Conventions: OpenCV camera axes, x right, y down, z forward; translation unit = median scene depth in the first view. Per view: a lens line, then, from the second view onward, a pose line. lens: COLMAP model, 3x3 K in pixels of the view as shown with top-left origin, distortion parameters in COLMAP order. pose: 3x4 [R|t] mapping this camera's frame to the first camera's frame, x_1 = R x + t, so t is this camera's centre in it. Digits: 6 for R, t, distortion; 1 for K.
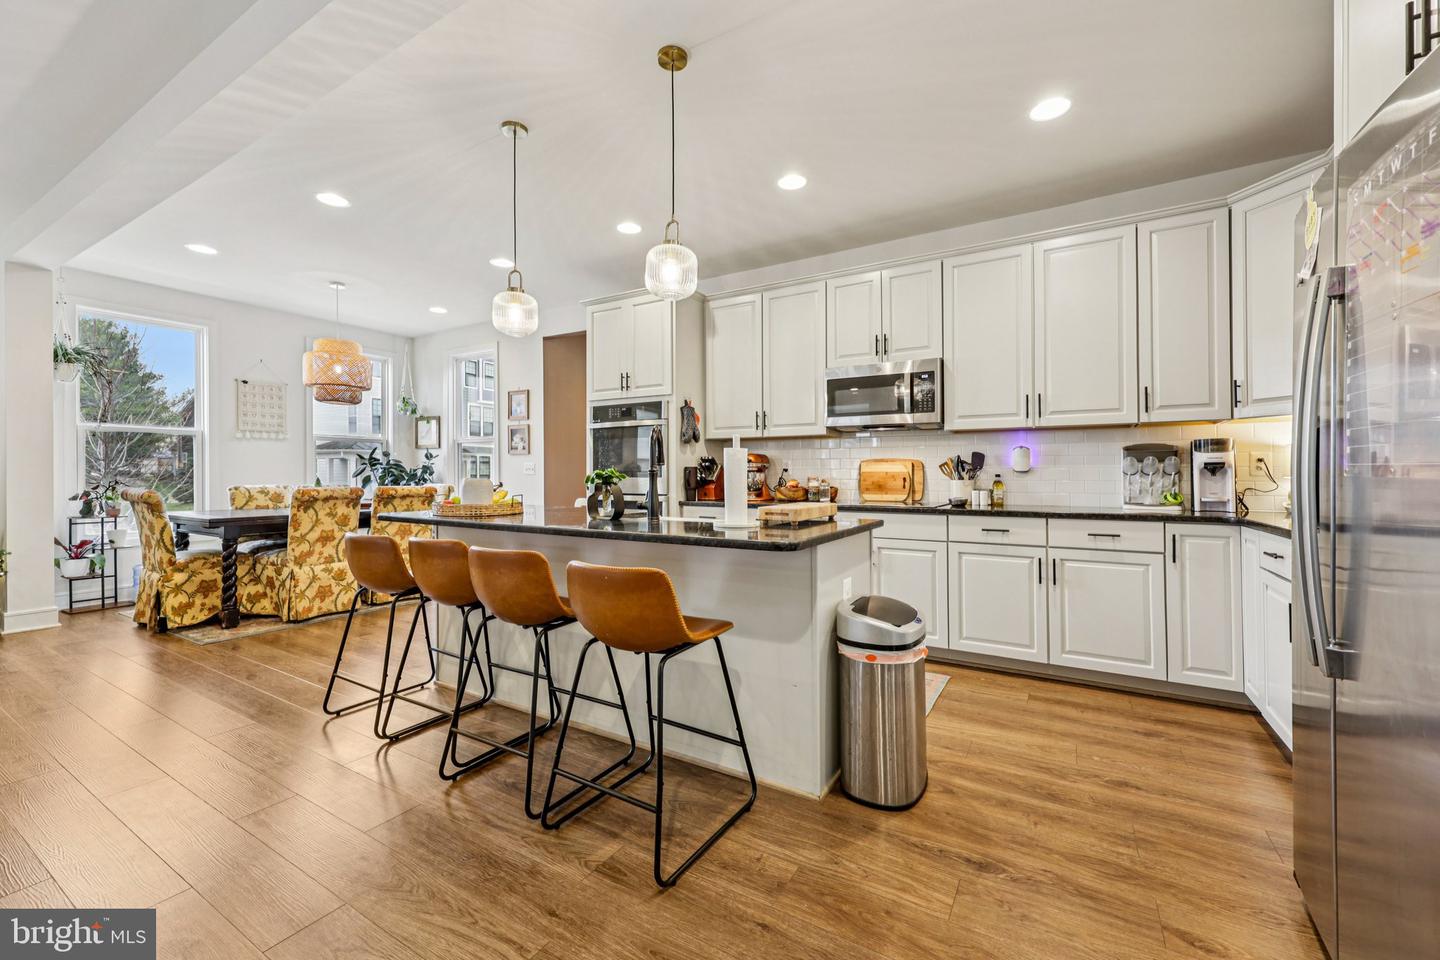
lens RADIAL K [[583.7, 0, 726.1], [0, 583.7, 473.0], [0, 0, 1]] dist [0.001060, 0.000187]
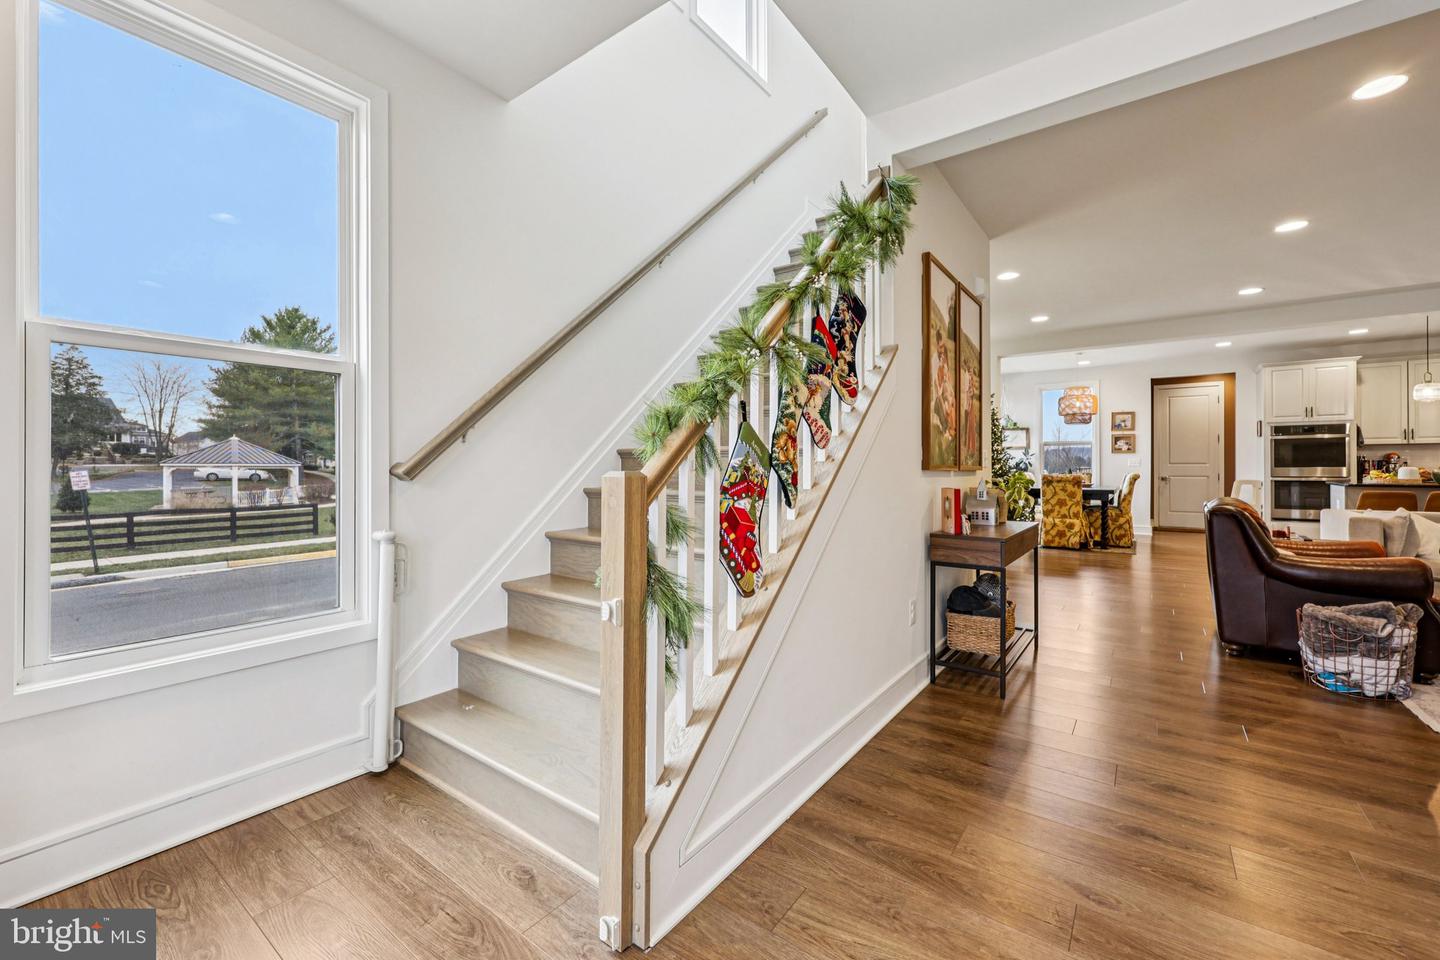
lens RADIAL K [[583.7, 0, 726.1], [0, 583.7, 473.0], [0, 0, 1]] dist [0.001060, 0.000187]
pose [[0.994957, 0.003173, -0.100254, -2.227502], [-0.002200, 0.999949, 0.009814, 0.016580], [0.100280, -0.009544, 0.994913, -1.186841]]
